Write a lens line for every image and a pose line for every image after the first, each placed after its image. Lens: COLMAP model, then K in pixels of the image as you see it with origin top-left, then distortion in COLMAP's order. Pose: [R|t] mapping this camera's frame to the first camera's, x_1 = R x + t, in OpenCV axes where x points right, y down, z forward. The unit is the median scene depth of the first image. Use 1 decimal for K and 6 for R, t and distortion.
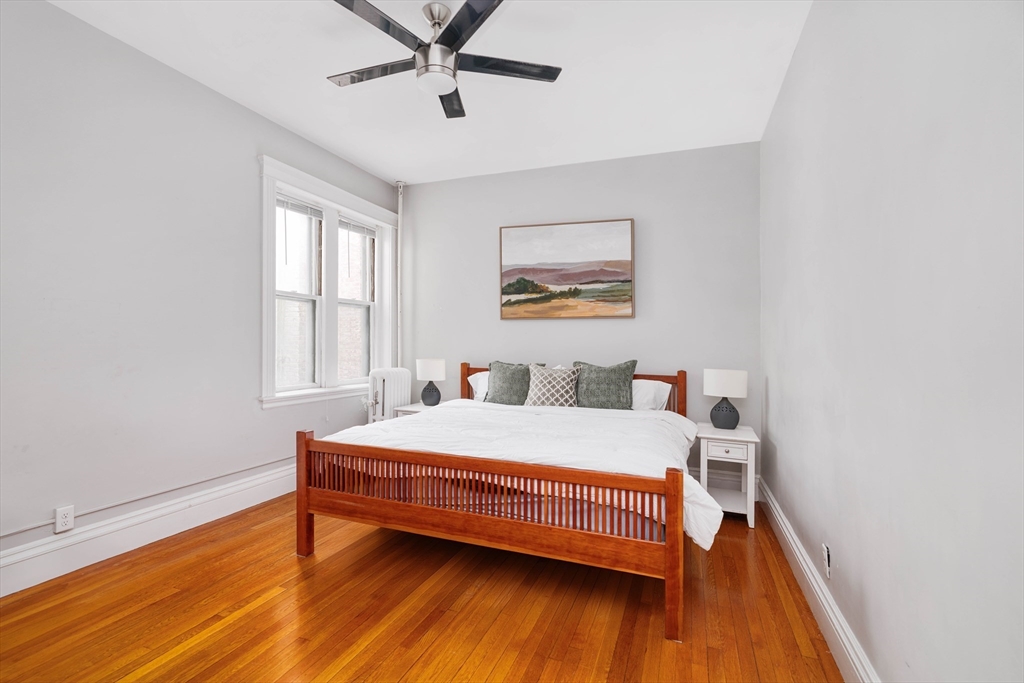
lens RADIAL K [[468.5, 0, 512.1], [0, 468.5, 342.5], [0, 0, 1]] dist [-0.012327, 0.003359]
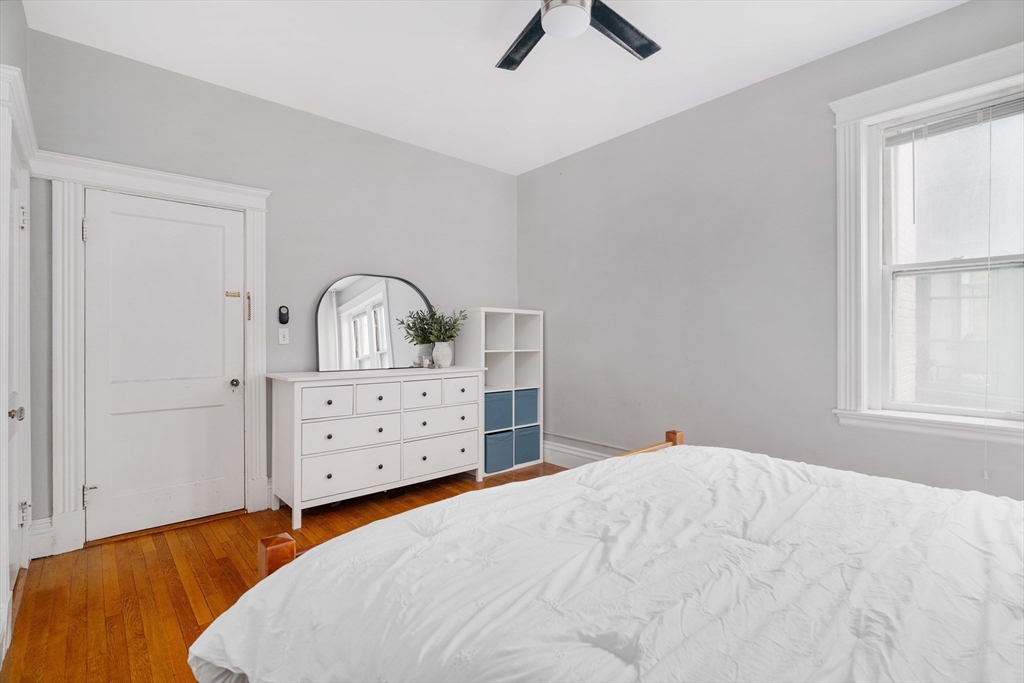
lens RADIAL K [[468.5, 0, 512.8], [0, 468.5, 342.4], [0, 0, 1]] dist [-0.012327, 0.003359]
pose [[-0.457311, -0.000213, -0.889307, 0.378100], [0.000314, 1.000000, -0.000401, 0.004194], [0.889307, -0.000463, -0.457311, 0.796768]]
